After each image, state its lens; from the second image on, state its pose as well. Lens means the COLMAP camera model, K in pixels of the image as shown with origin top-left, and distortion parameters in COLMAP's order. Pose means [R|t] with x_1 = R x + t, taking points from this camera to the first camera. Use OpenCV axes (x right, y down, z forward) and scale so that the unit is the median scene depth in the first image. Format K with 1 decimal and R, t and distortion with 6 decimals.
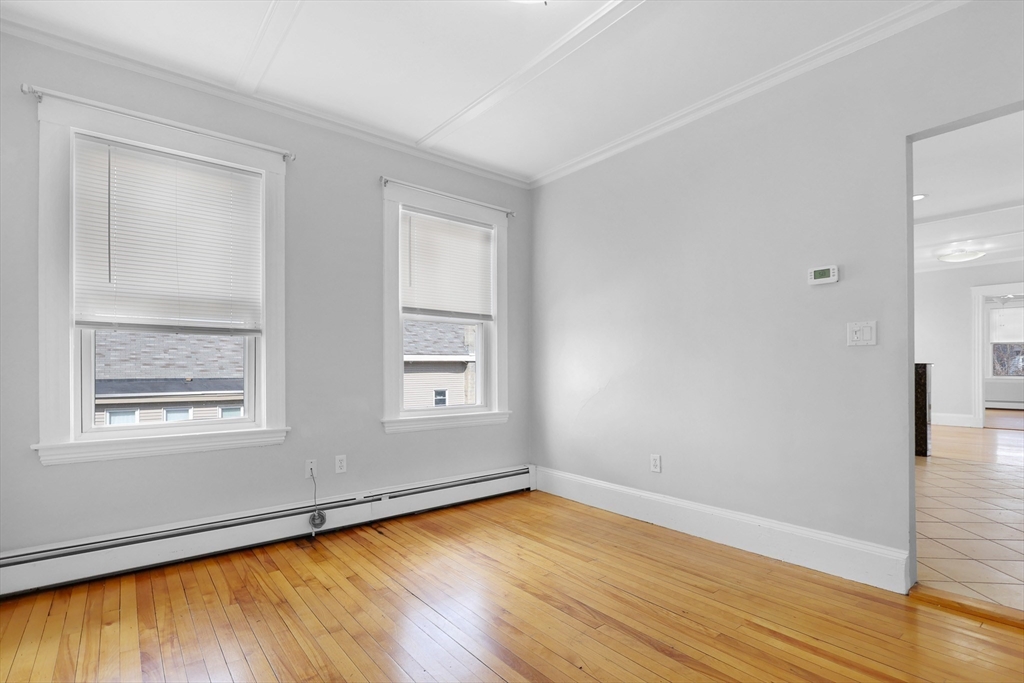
lens RADIAL K [[487.5, 0, 544.6], [0, 487.5, 371.9], [0, 0, 1]] dist [-0.006550, 0.003125]
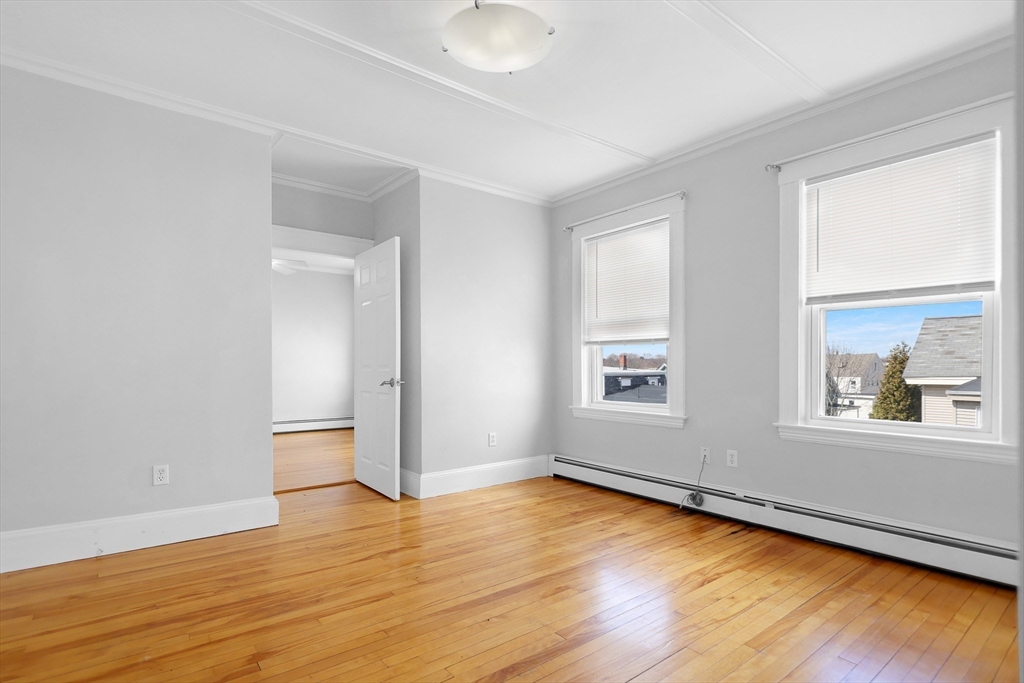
lens RADIAL K [[530.9, 0, 555.7], [0, 530.9, 365.6], [0, 0, 1]] dist [0.015541, -0.000662]
pose [[0.003867, 0.001765, -0.999991, 0.767216], [-0.008382, 0.999963, 0.001733, -0.010949], [0.999957, 0.008376, 0.003881, 0.639495]]
